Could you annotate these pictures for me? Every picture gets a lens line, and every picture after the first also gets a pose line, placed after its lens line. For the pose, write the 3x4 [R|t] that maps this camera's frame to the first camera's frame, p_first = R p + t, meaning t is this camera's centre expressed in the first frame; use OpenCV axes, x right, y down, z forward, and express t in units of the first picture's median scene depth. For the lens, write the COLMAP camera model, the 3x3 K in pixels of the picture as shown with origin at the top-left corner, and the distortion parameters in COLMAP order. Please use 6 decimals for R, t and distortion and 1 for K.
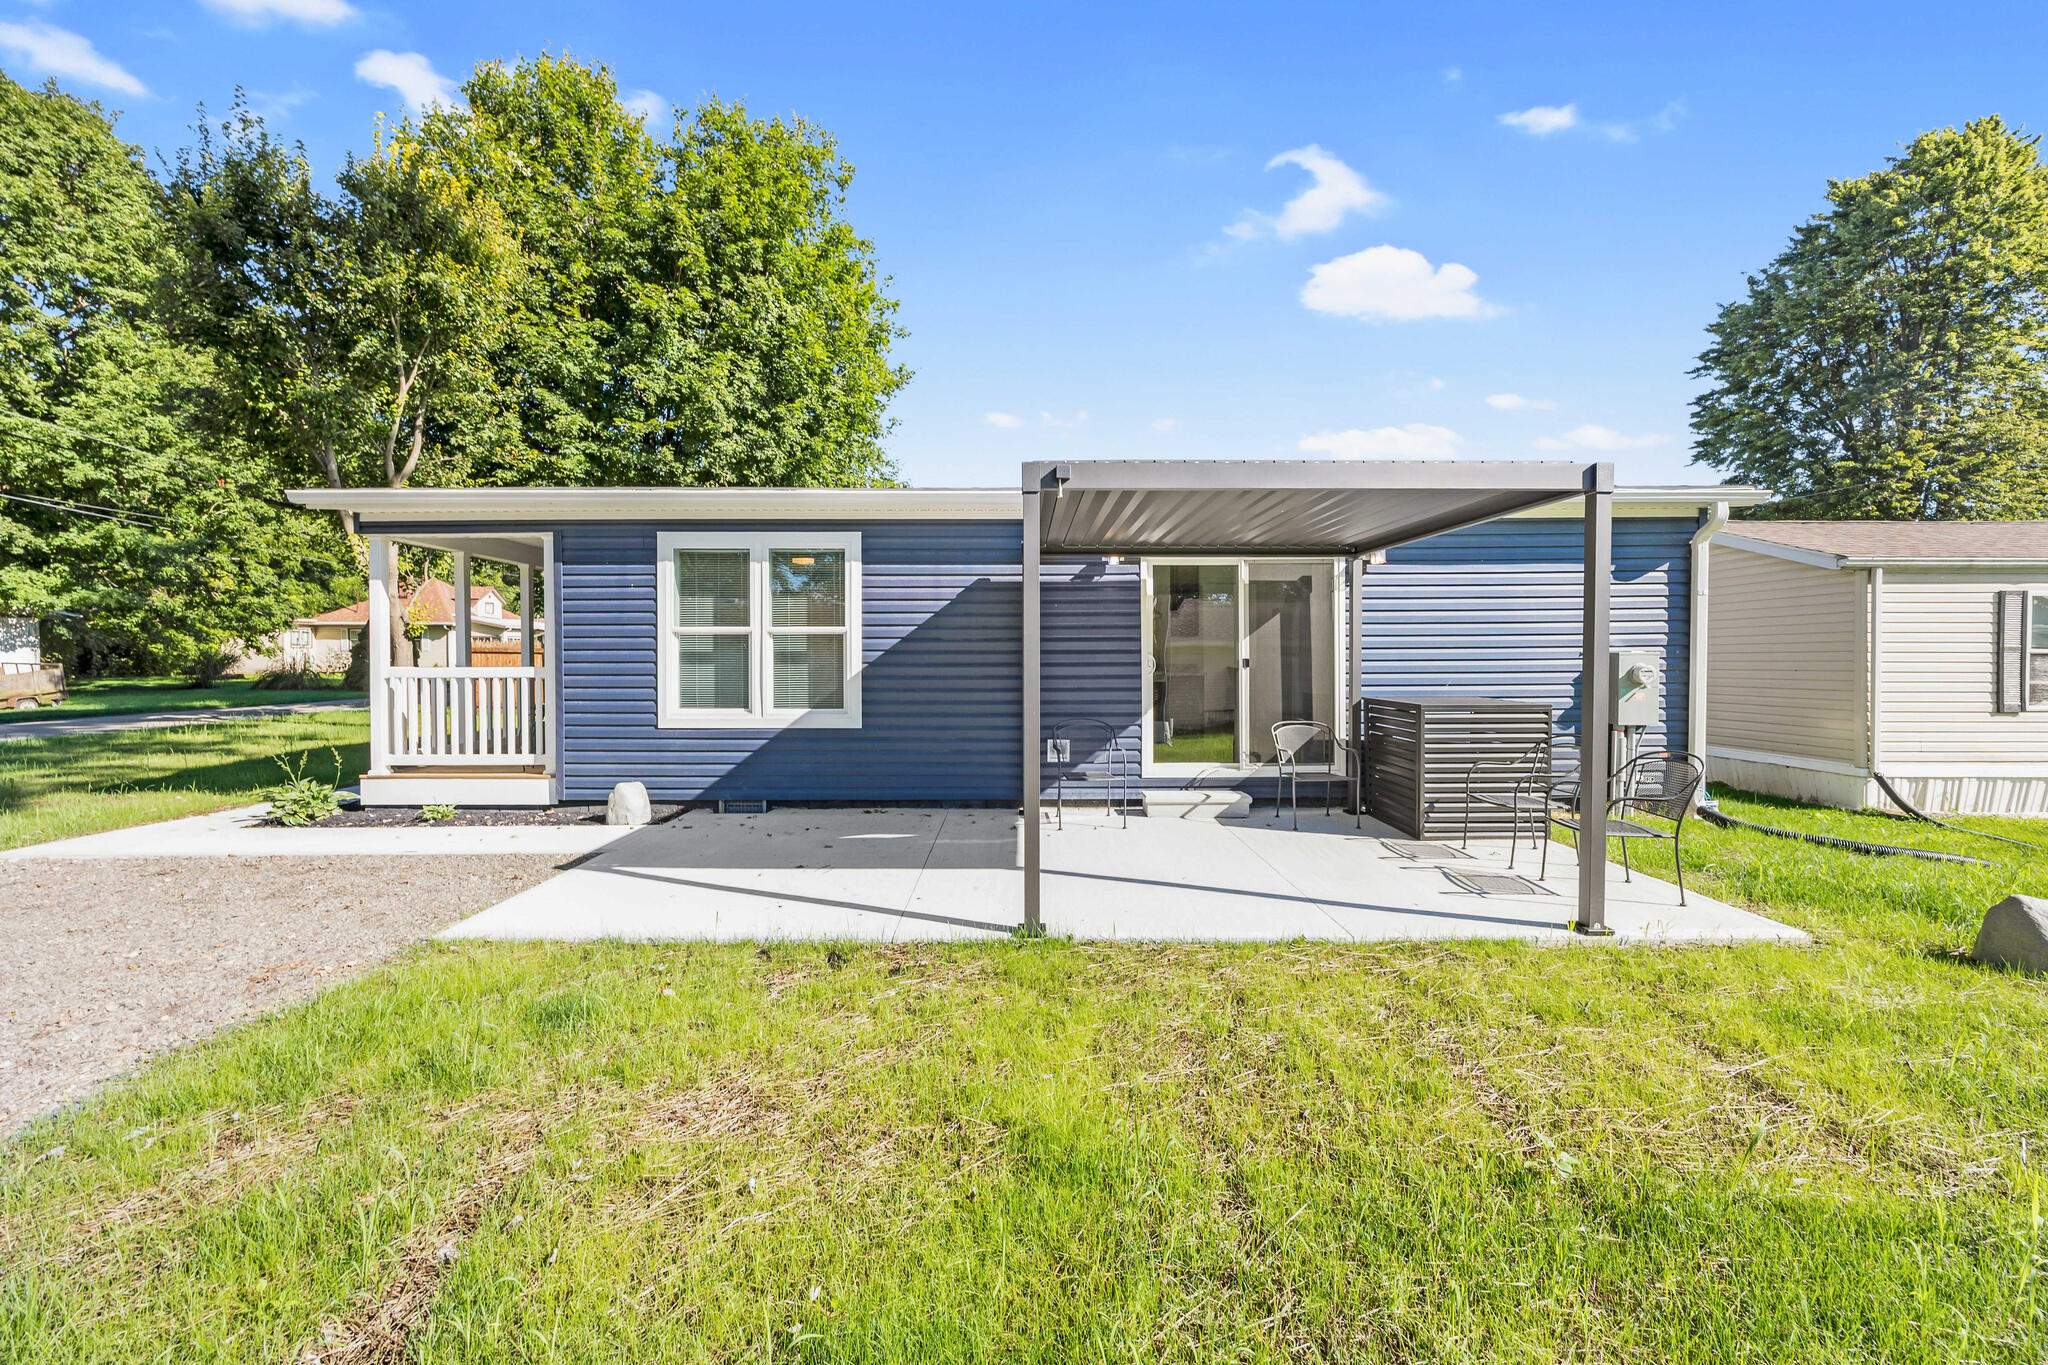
lens RADIAL K [[786.1, 0, 1037.9], [0, 786.1, 668.5], [0, 0, 1]] dist [-0.000009, 0.000028]
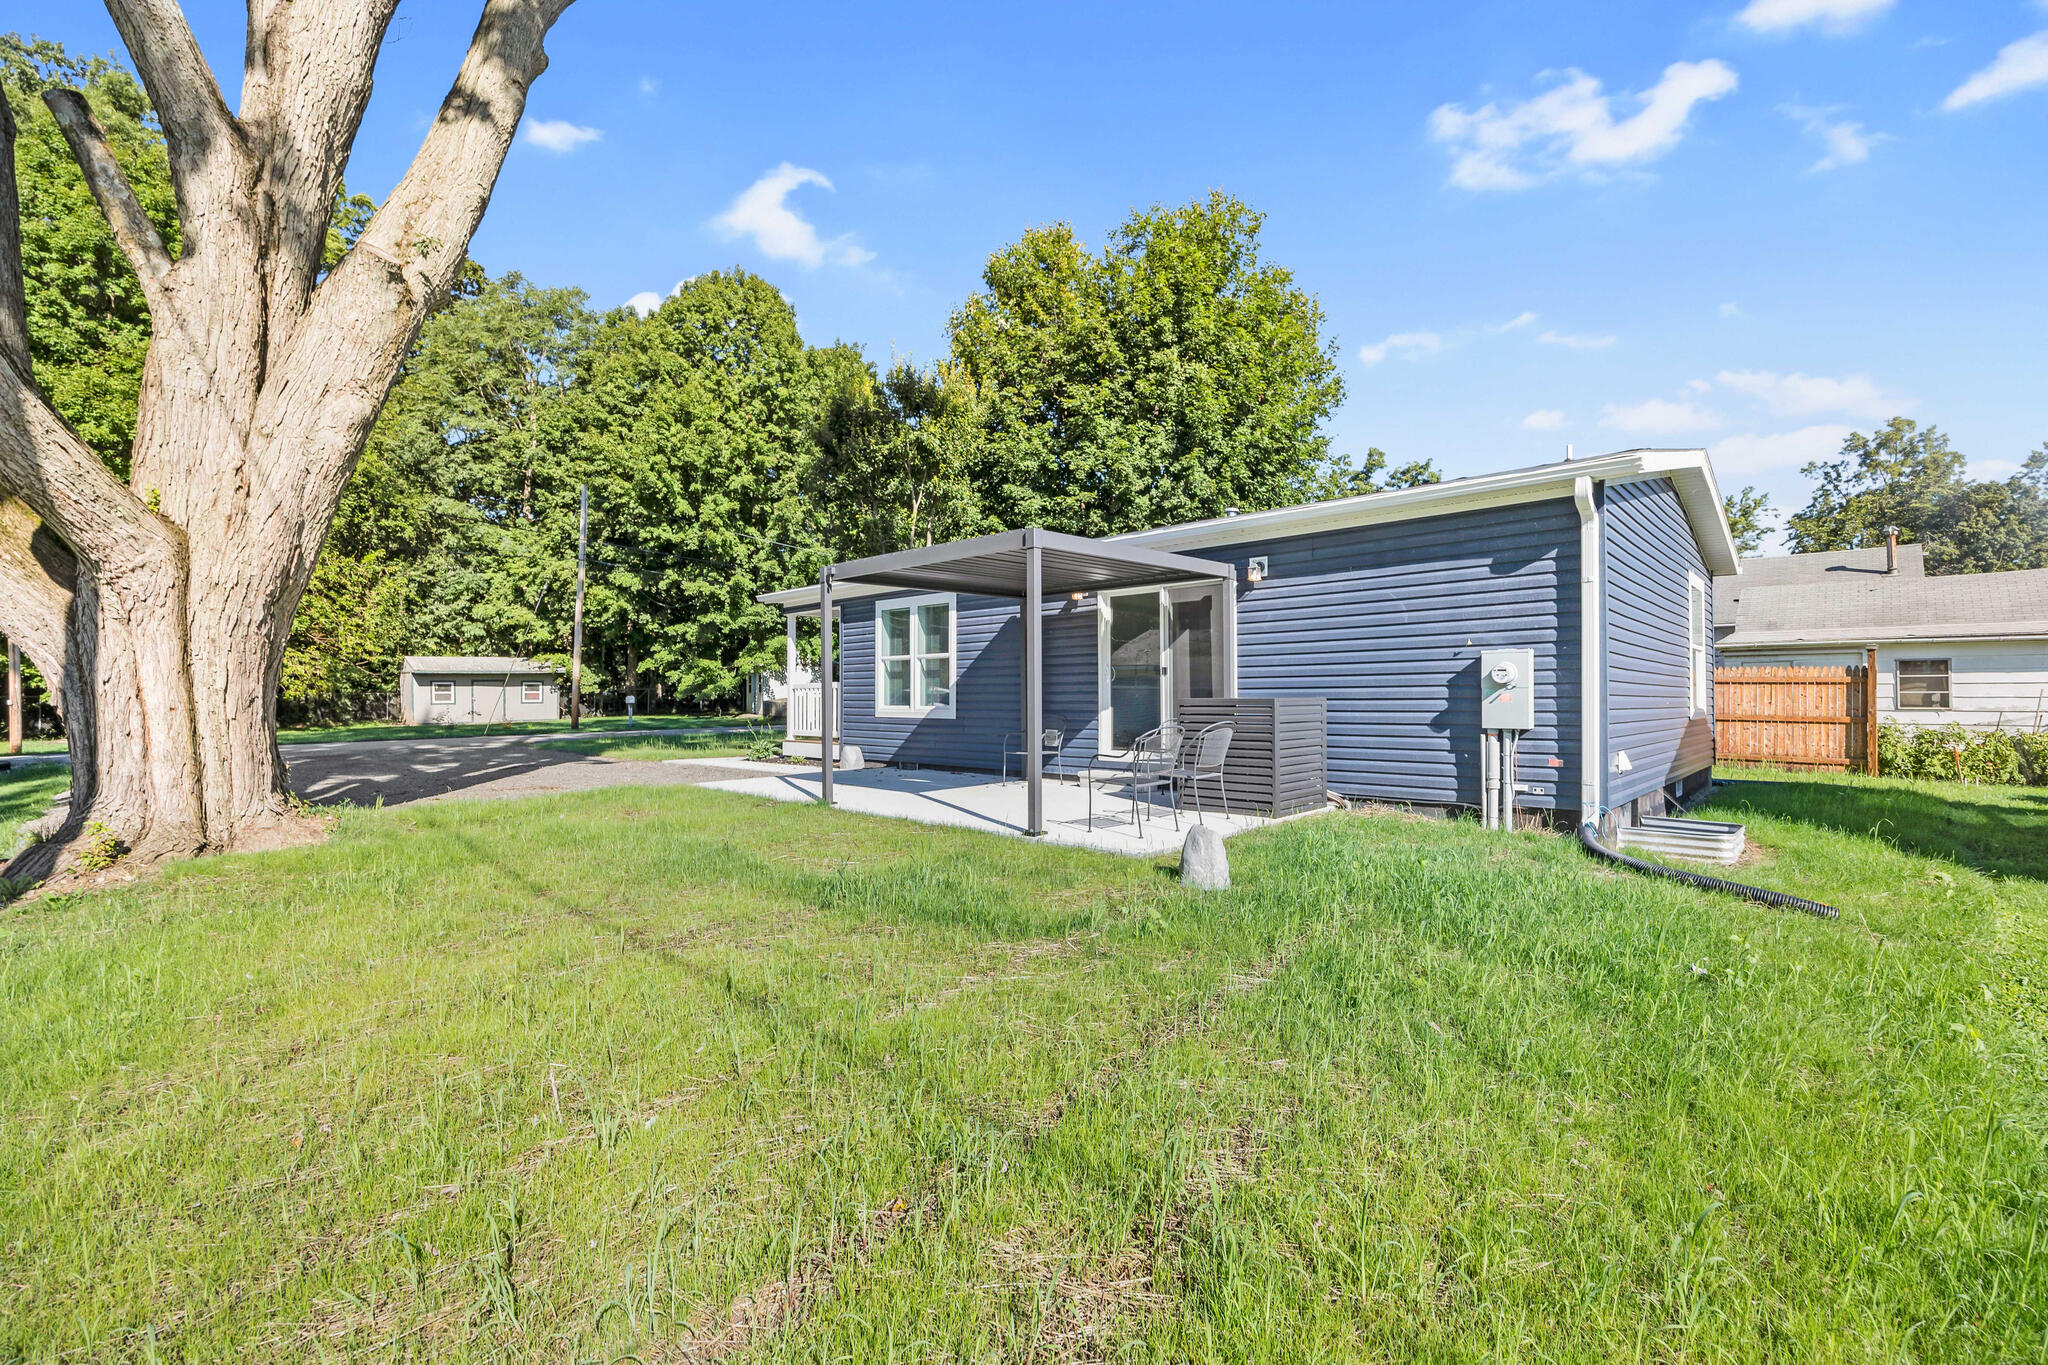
lens RADIAL K [[881.1, 0, 1024.0], [0, 881.1, 682.5], [0, 0, 1]] dist [-0.000053, -0.000039]
pose [[0.718485, -0.012255, -0.695435, 0.959780], [-0.006787, 0.999674, -0.024629, 0.041770], [0.695510, 0.022415, 0.718167, -0.124489]]
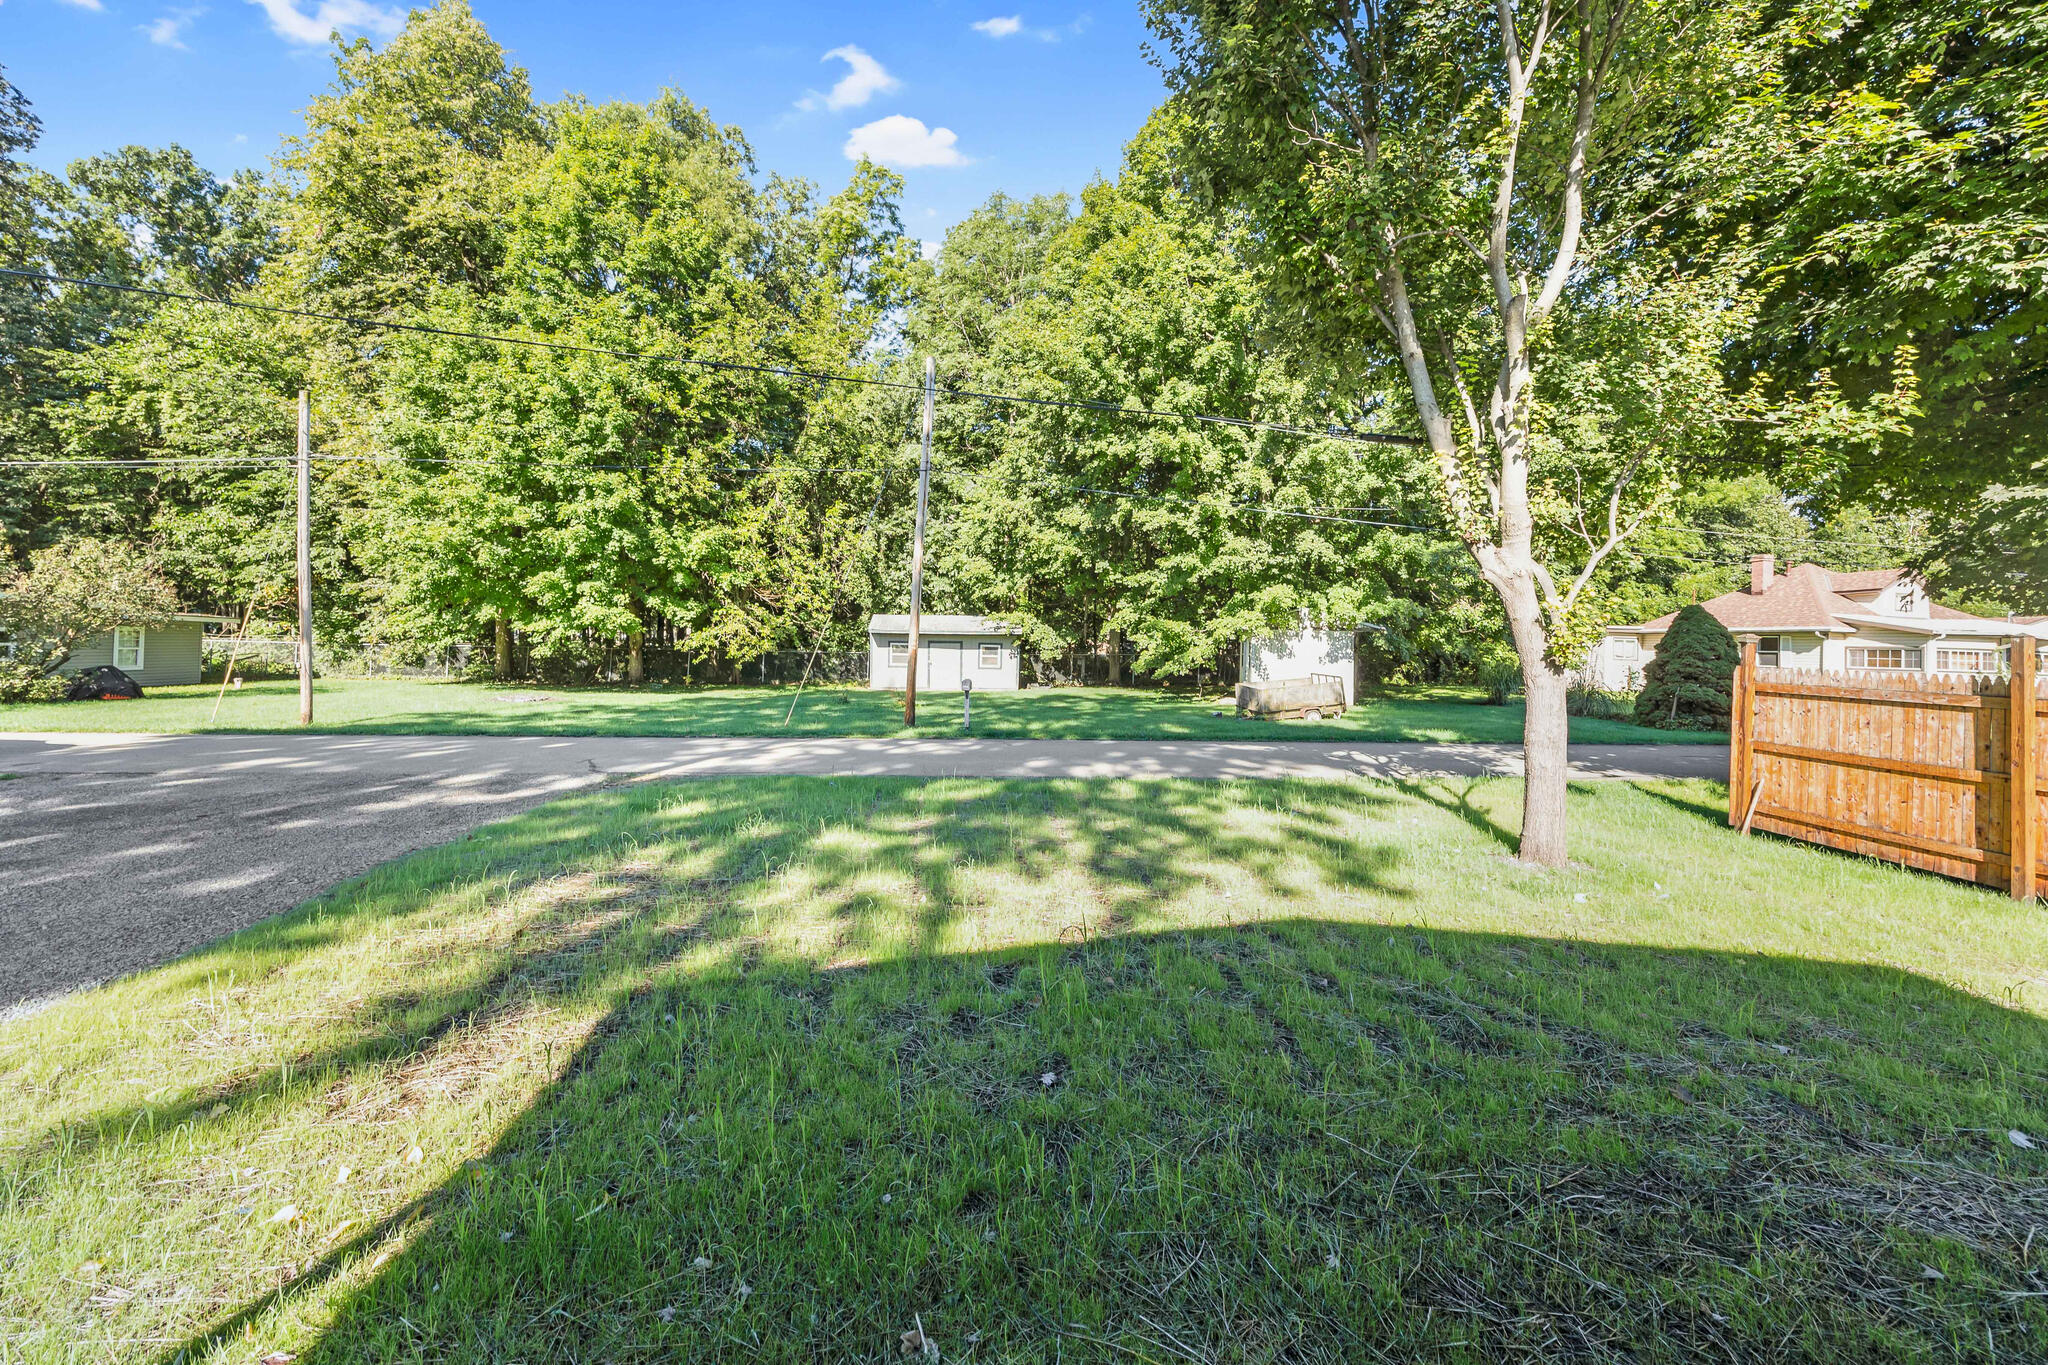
lens RADIAL K [[811.8, 0, 974.4], [0, 811.8, 624.1], [0, 0, 1]] dist [-0.001538, -0.000108]
pose [[0.094172, -0.018826, -0.995378, -0.720400], [-0.042380, 0.998839, -0.022901, -0.083016], [0.994653, 0.044341, 0.093265, 1.204938]]
